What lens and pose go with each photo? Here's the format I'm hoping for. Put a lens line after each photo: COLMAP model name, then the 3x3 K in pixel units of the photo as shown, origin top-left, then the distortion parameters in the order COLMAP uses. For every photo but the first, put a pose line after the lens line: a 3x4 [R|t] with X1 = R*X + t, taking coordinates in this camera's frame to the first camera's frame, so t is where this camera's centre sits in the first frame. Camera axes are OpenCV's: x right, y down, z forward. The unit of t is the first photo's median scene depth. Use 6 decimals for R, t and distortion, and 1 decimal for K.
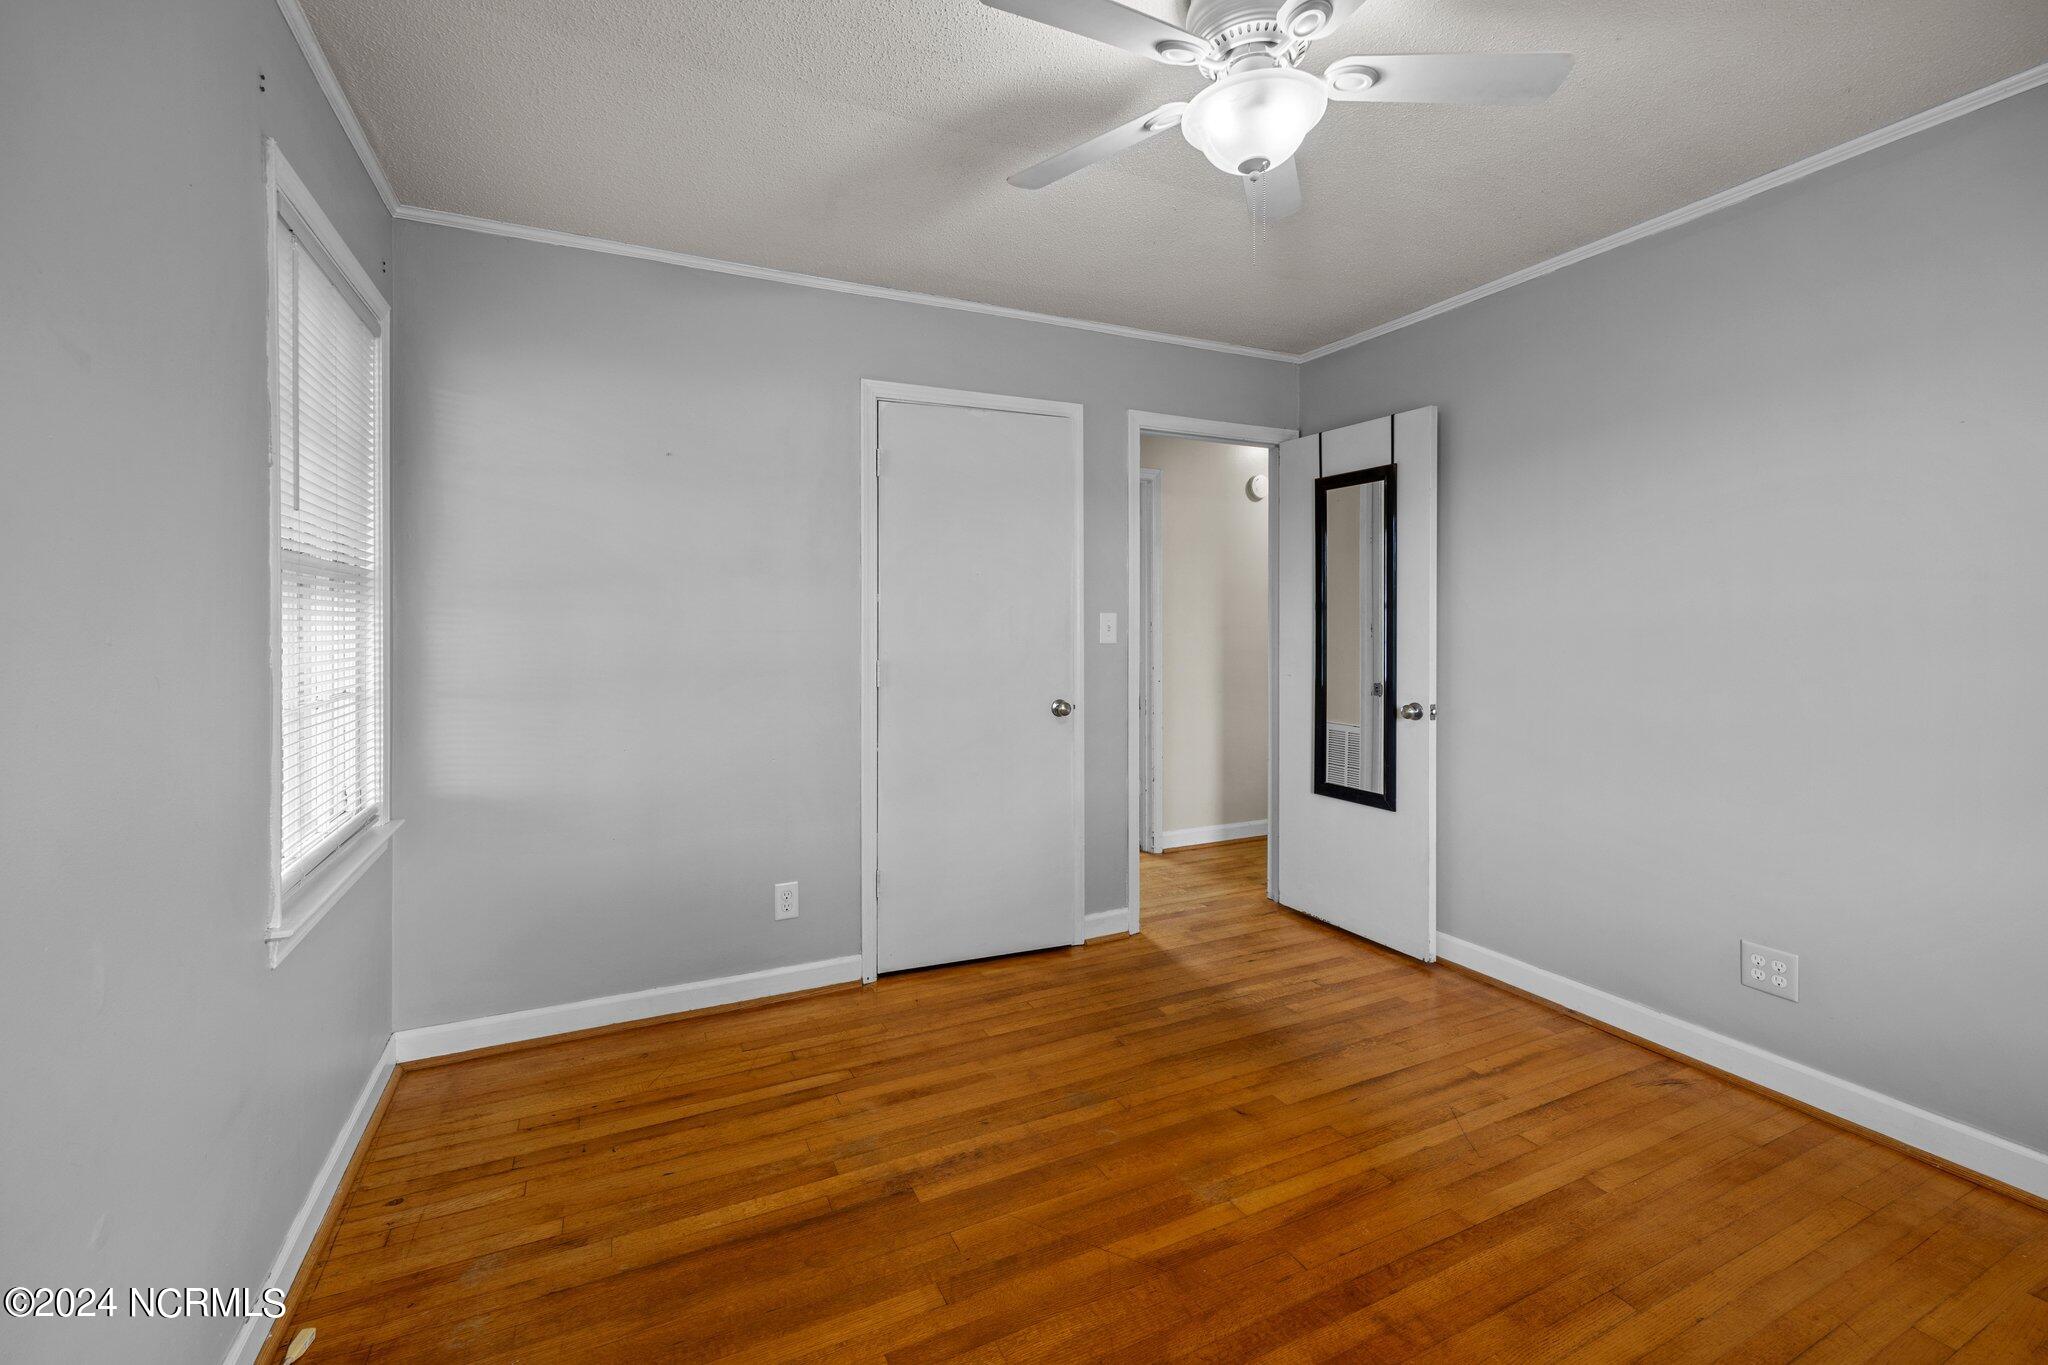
lens RADIAL K [[861.2, 0, 1028.7], [0, 861.2, 625.7], [0, 0, 1]] dist [0.000876, 0.000164]
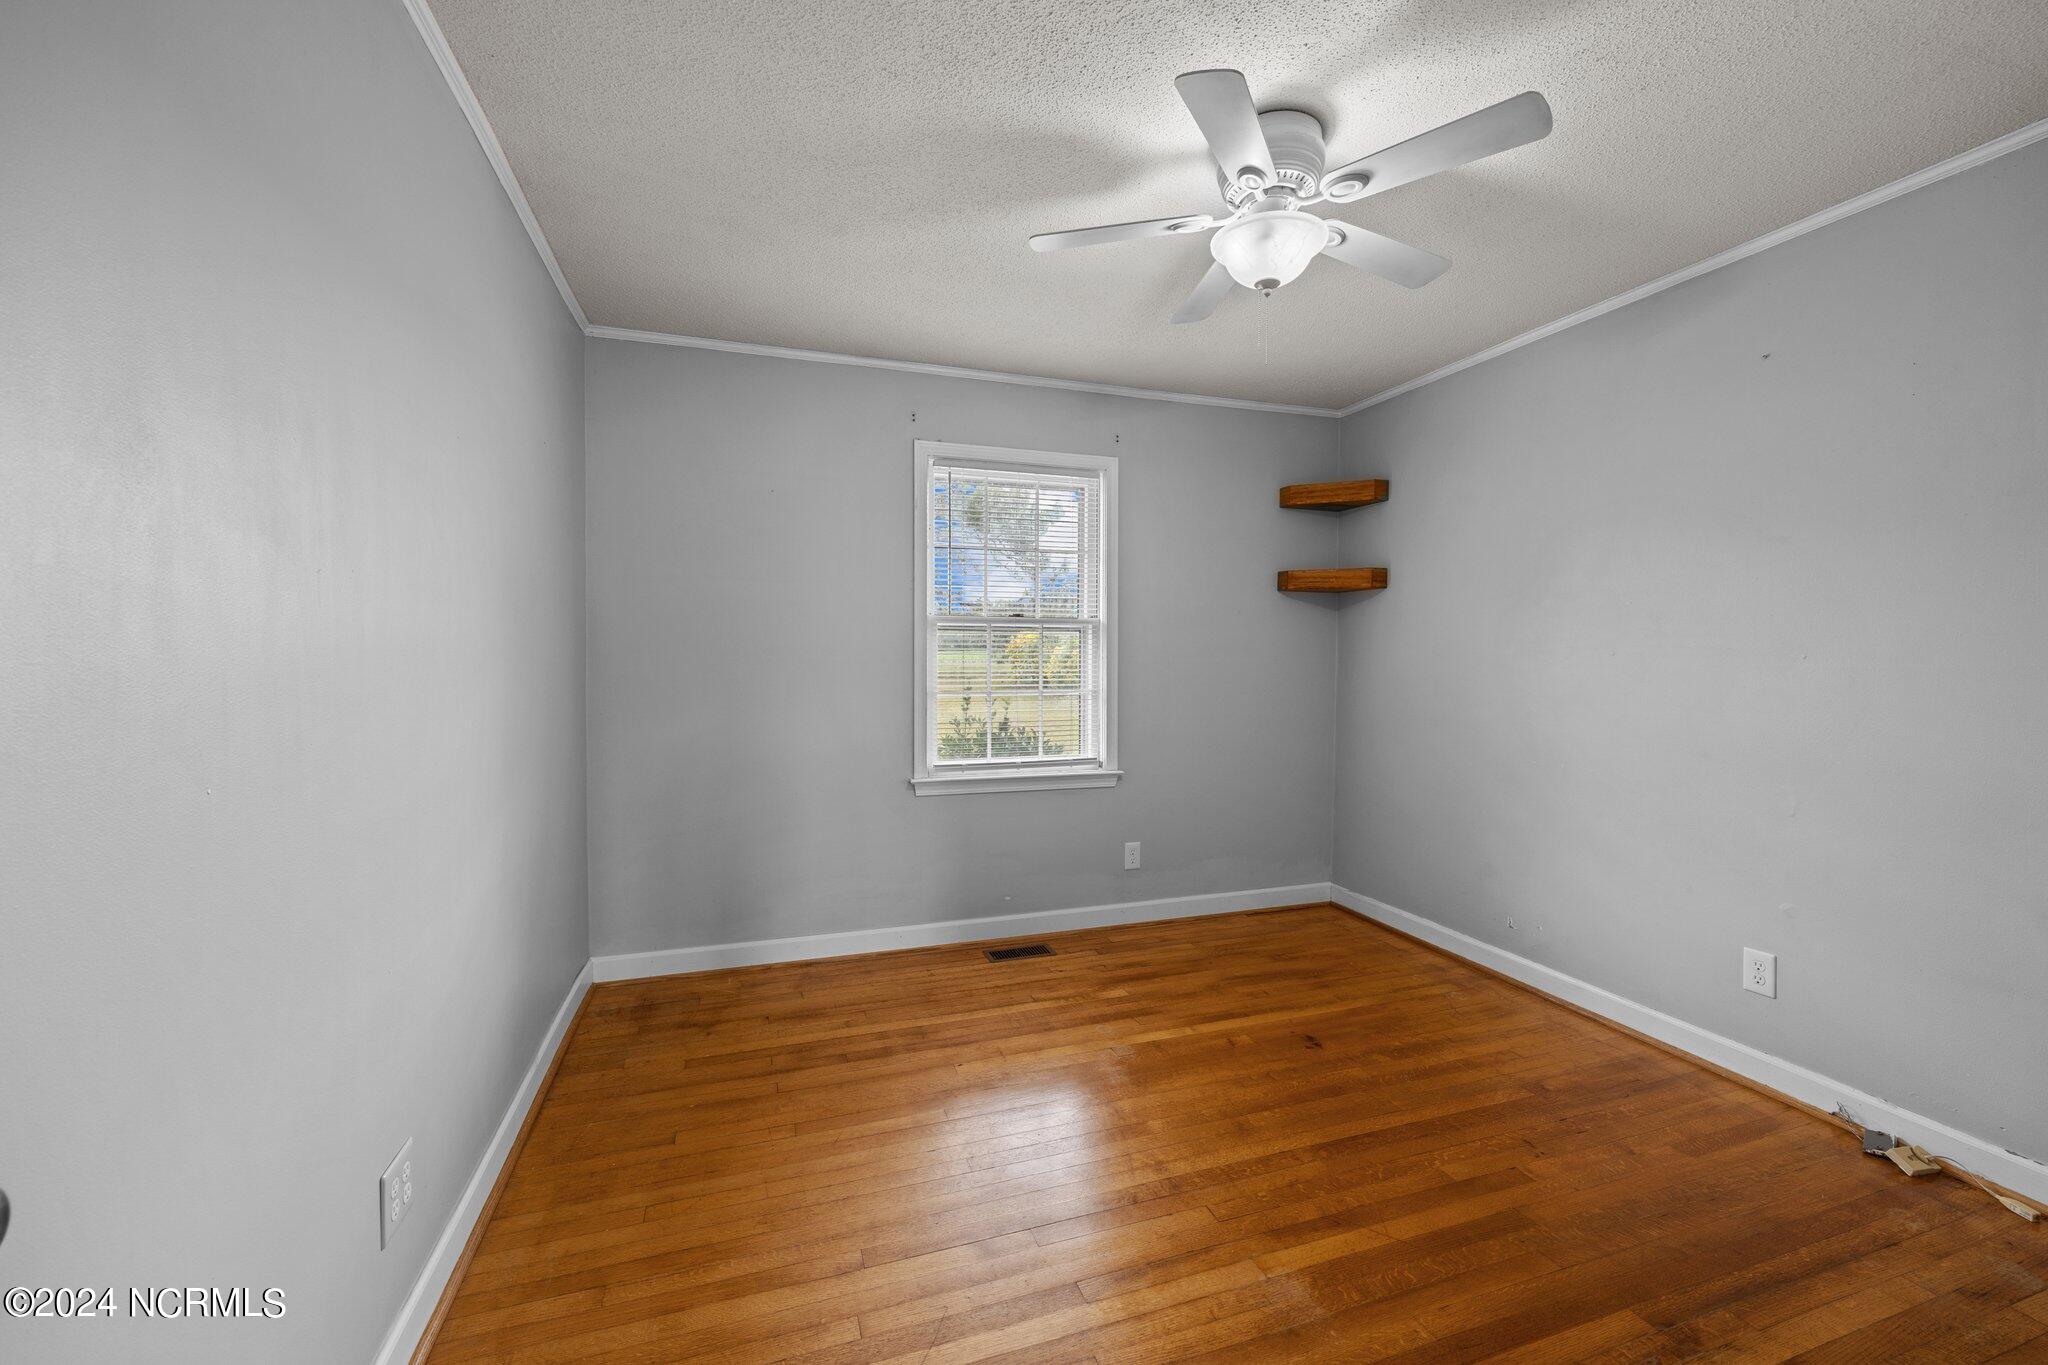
lens RADIAL K [[840.0, 0, 1027.6], [0, 840.0, 654.8], [0, 0, 1]] dist [-0.000178, -0.000222]
pose [[-0.994047, 0.003339, 0.108904, 0.294302], [0.004345, 0.999950, 0.008997, -0.004993], [-0.108869, 0.009417, -0.994012, 1.449895]]
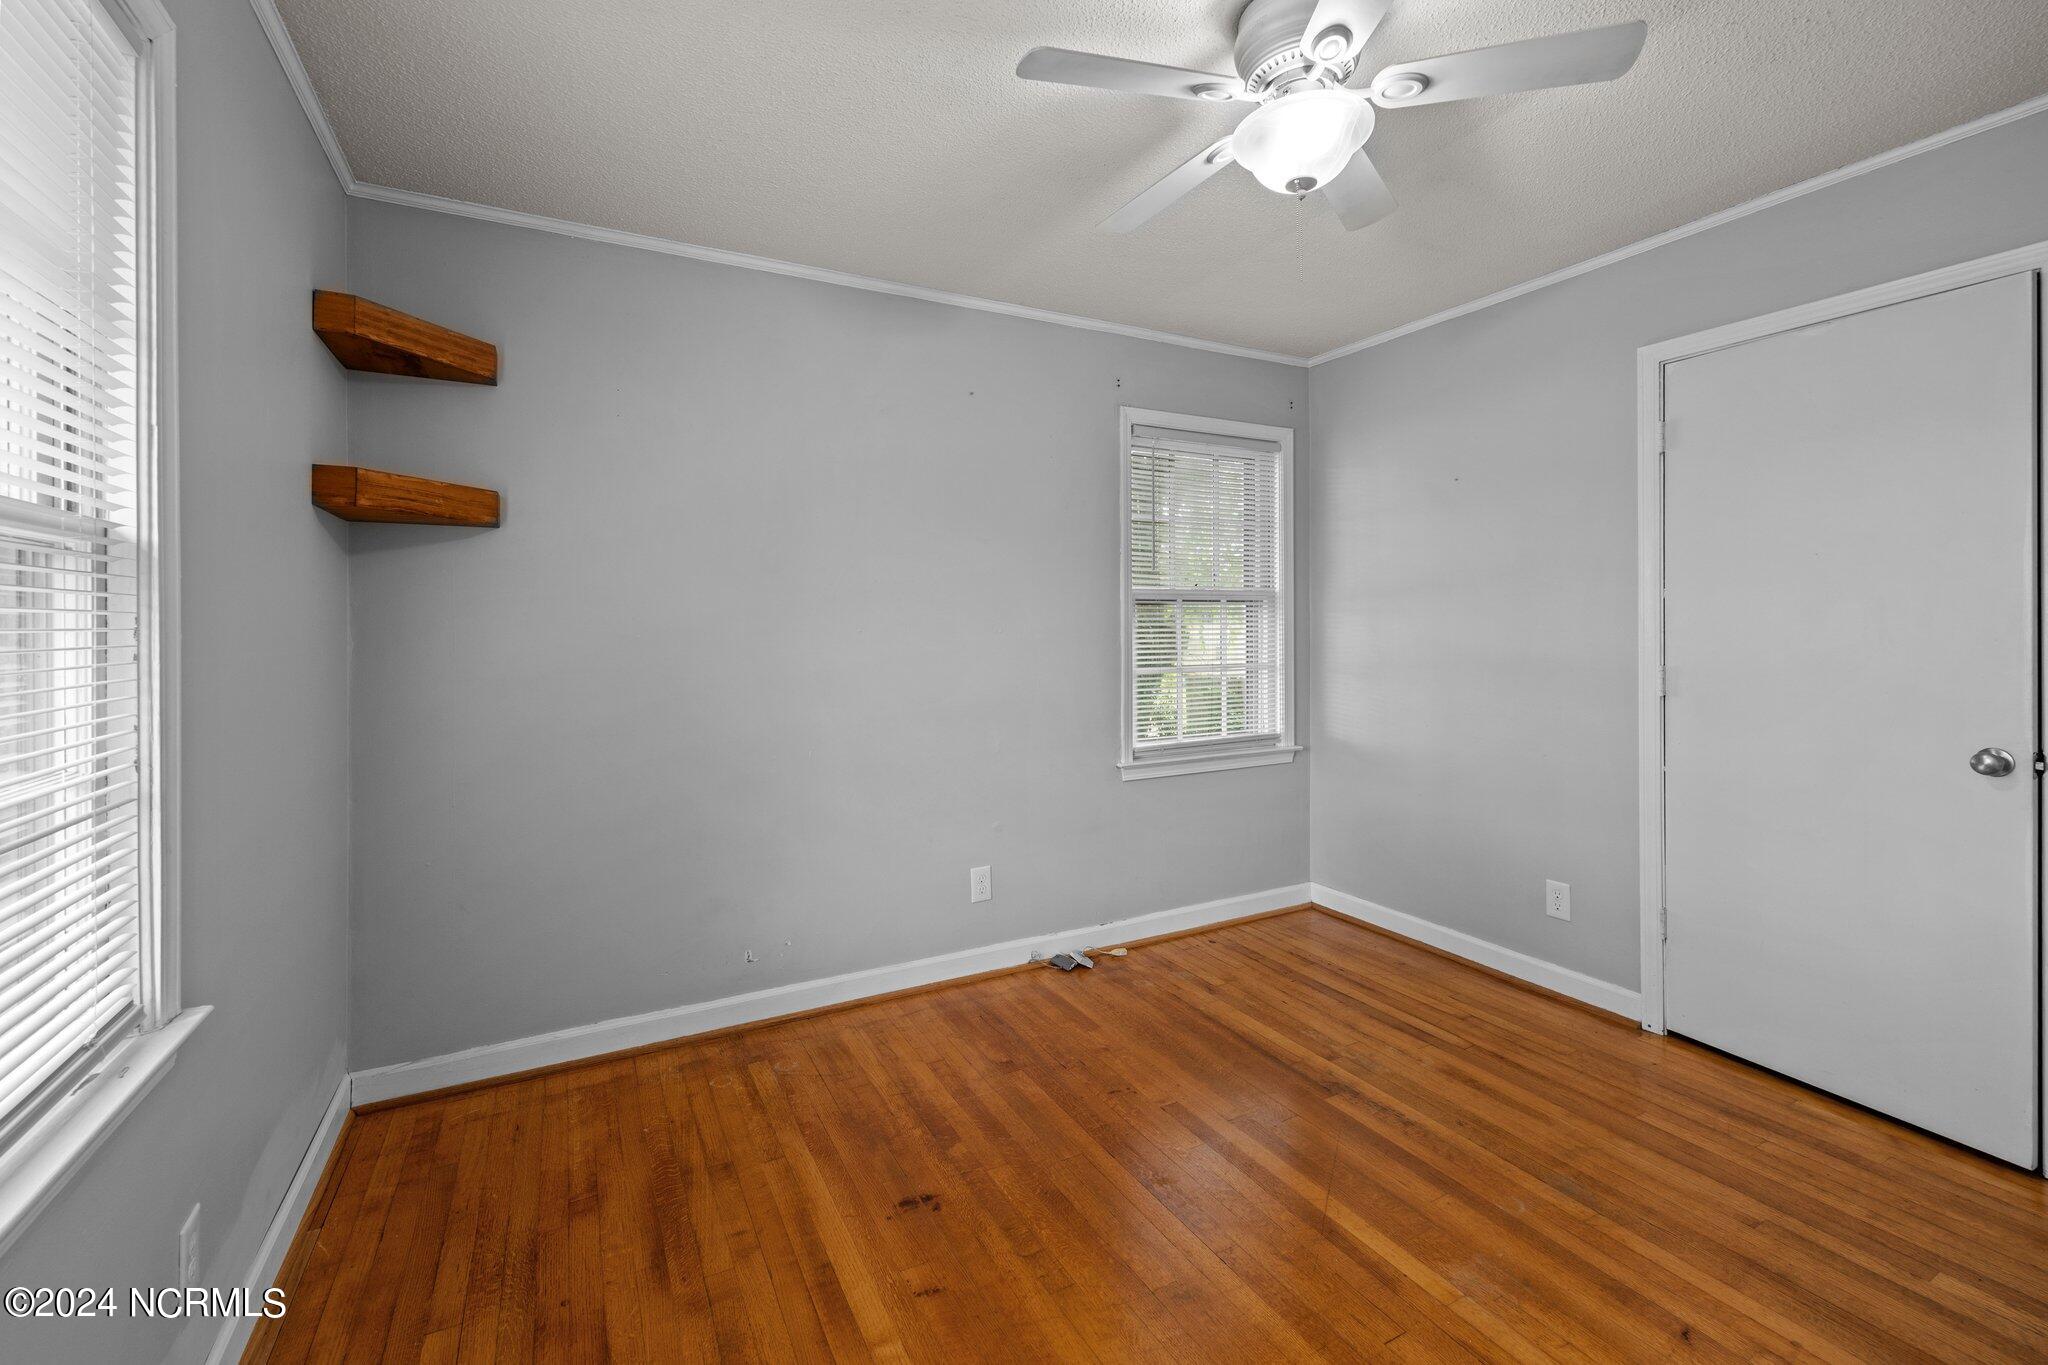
lens RADIAL K [[861.2, 0, 1028.7], [0, 861.2, 625.7], [0, 0, 1]] dist [0.000876, 0.000164]
pose [[0.055145, 0.002729, -0.998475, 0.809777], [0.001222, 0.999995, 0.002801, -0.003438], [0.998478, -0.001375, 0.055142, 0.392829]]
